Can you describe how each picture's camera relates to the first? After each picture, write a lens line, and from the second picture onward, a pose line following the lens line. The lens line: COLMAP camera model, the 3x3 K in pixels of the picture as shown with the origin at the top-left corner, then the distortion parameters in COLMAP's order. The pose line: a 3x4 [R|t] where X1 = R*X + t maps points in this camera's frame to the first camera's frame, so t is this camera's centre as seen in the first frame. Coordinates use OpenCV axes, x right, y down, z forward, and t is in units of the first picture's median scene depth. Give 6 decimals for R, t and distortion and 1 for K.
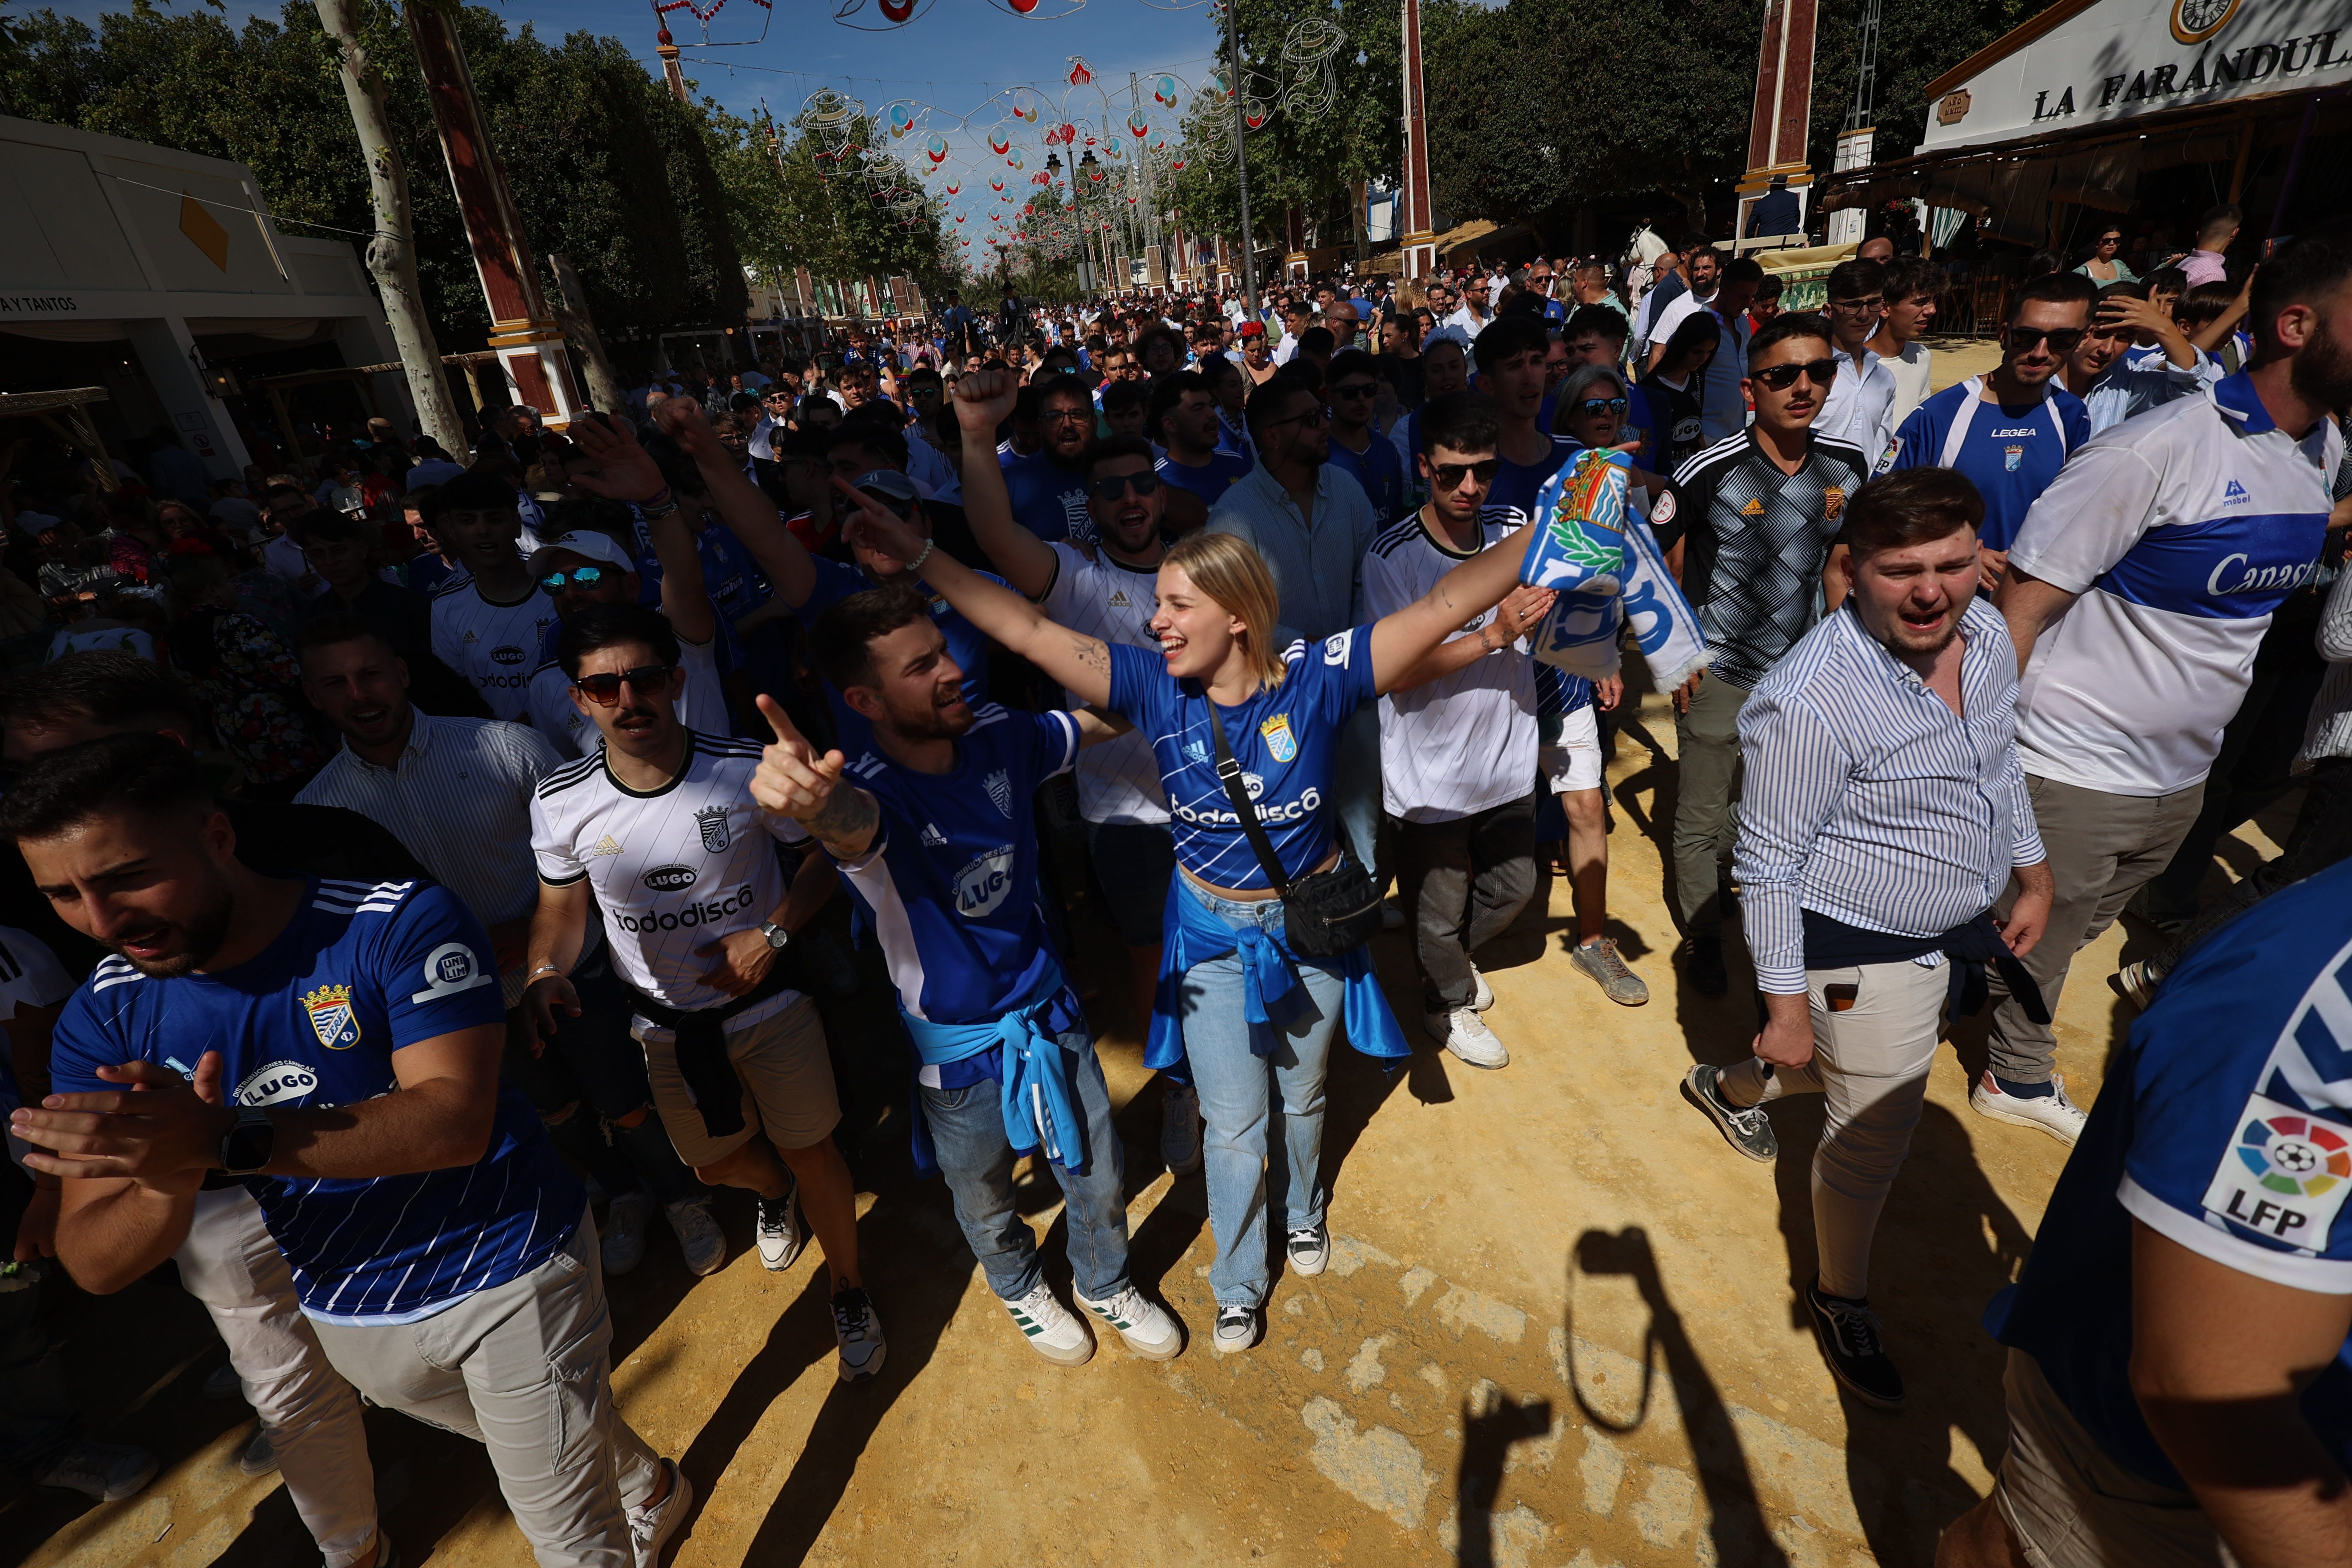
lens RADIAL K [[1091.0, 0, 1176.0], [0, 1091.0, 787.0], [0, 0, 1]] dist [-0.001110, 0.001300]
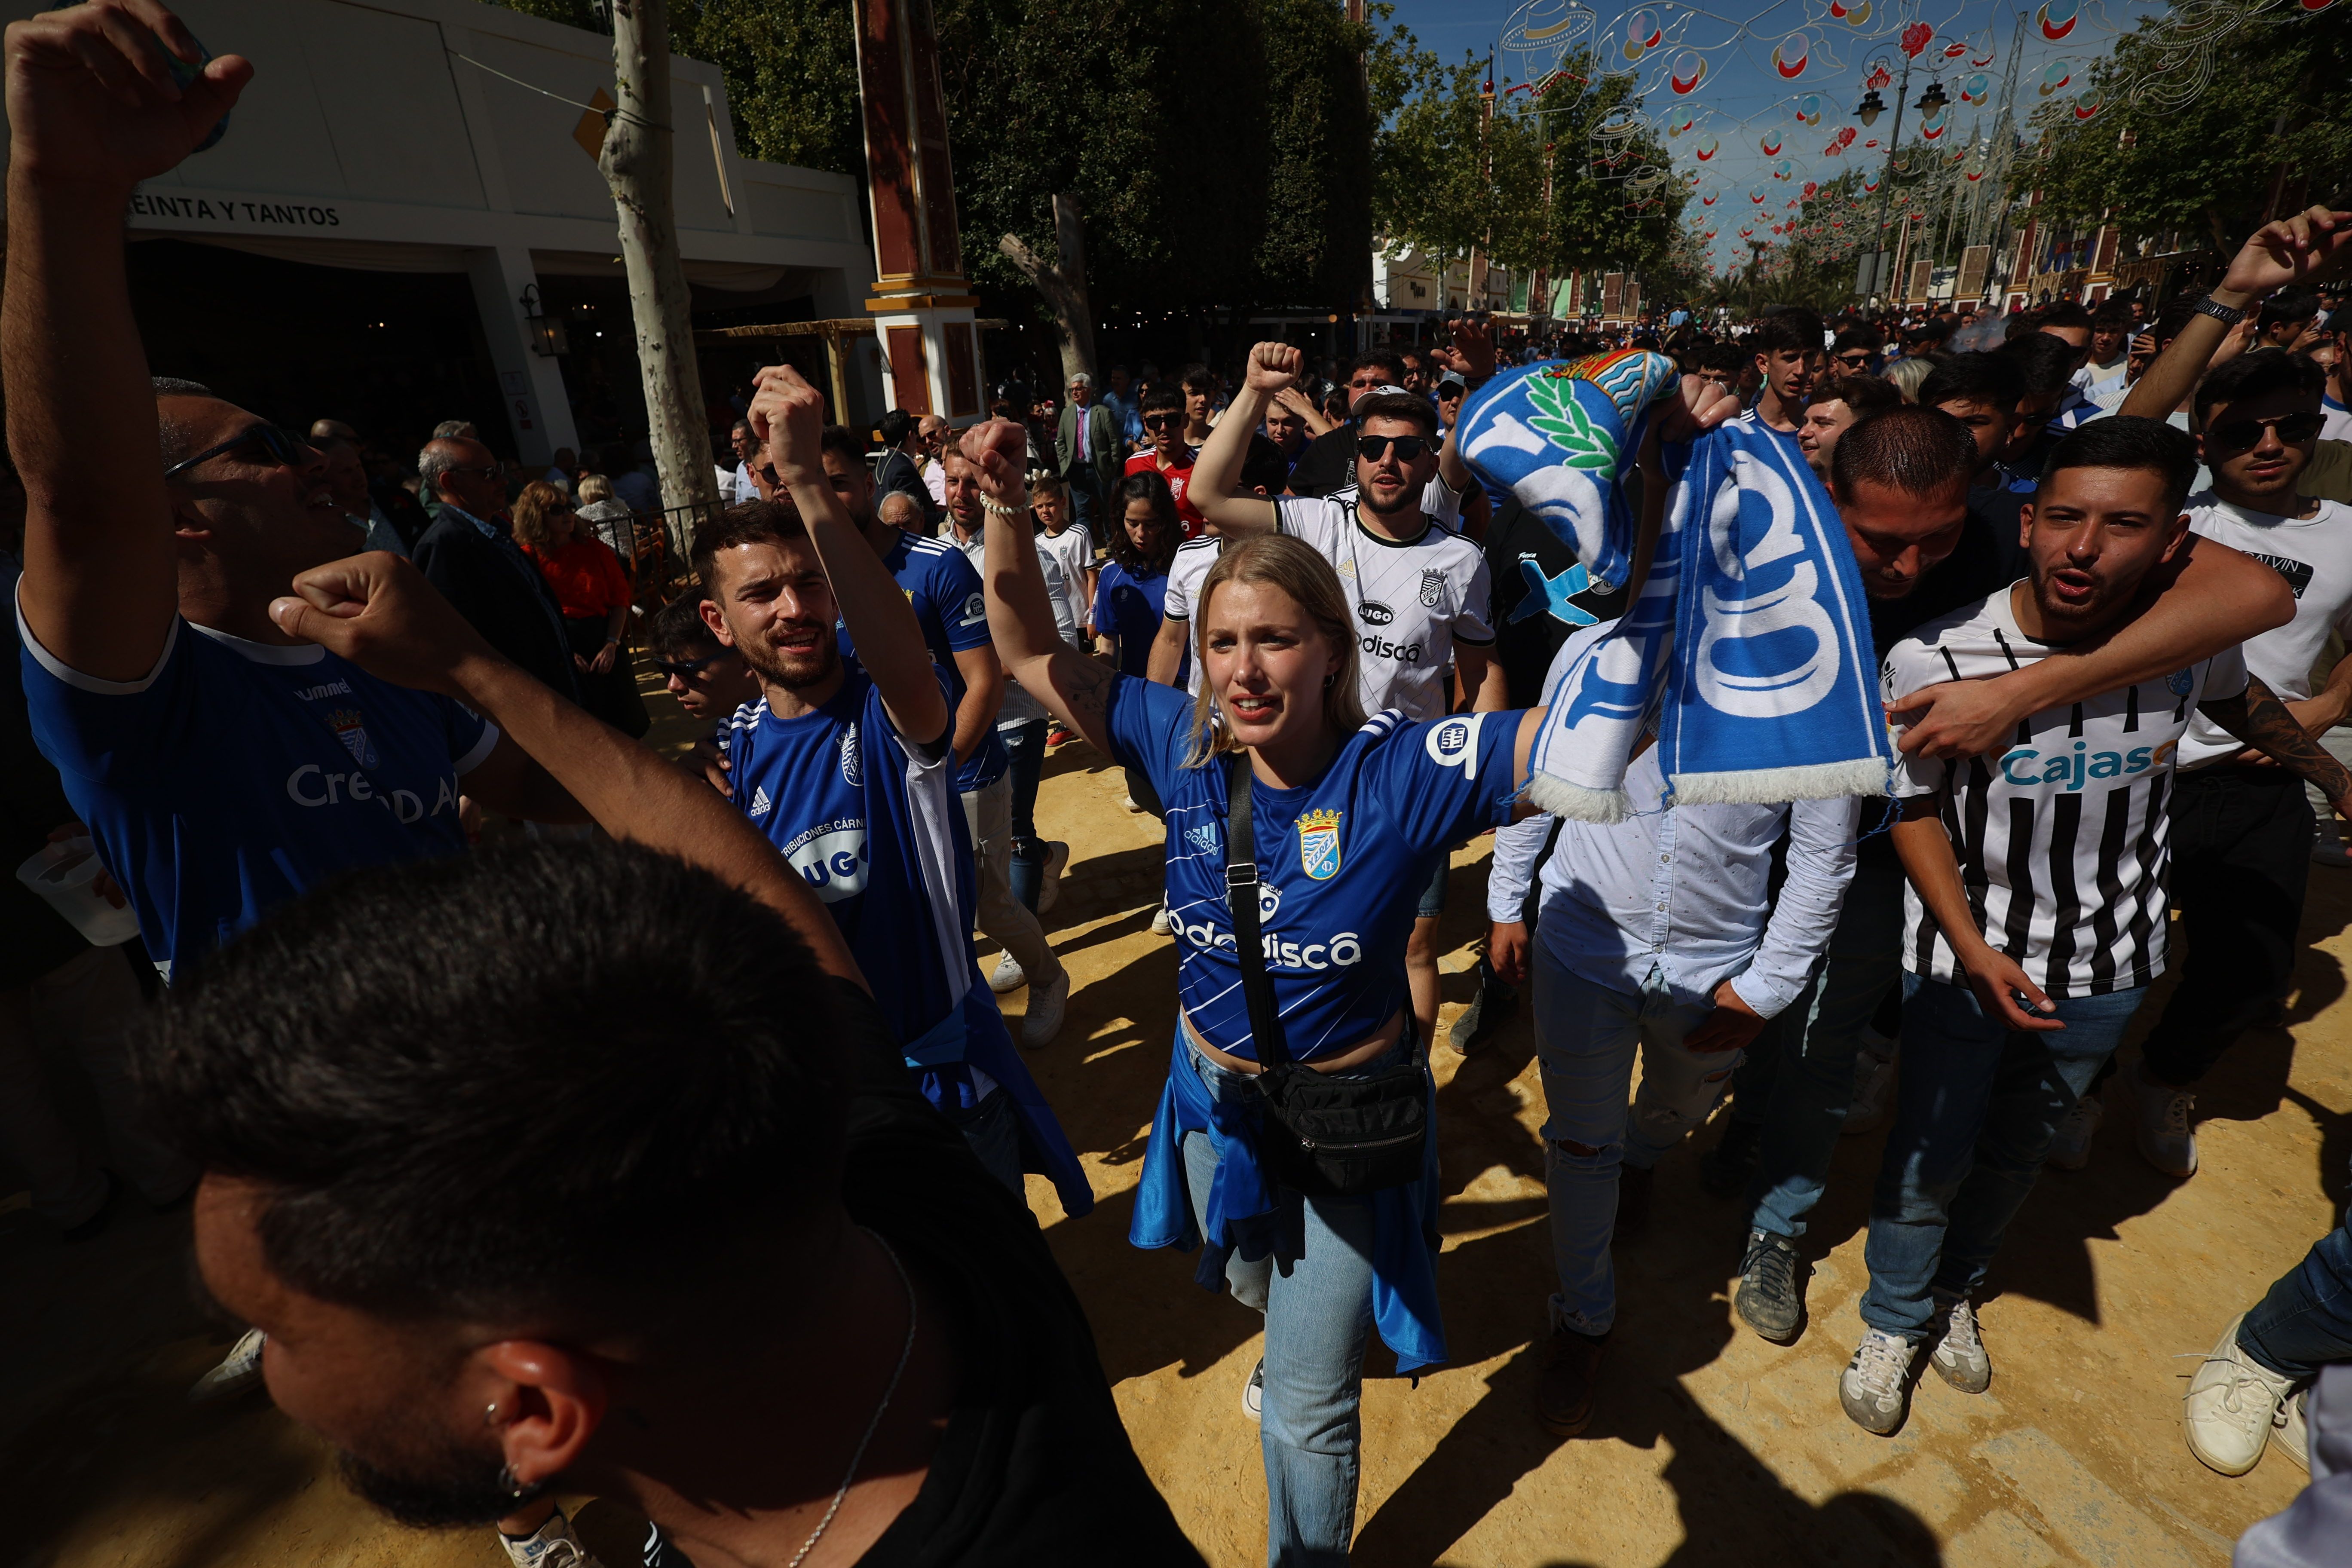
lens RADIAL K [[1091.0, 0, 1176.0], [0, 1091.0, 787.0], [0, 0, 1]] dist [-0.001110, 0.001300]
pose [[0.828861, 0.270469, -0.489731, -0.032640], [-0.270674, 0.959970, 0.072062, -0.134985], [0.489618, 0.072828, 0.868891, 0.321329]]
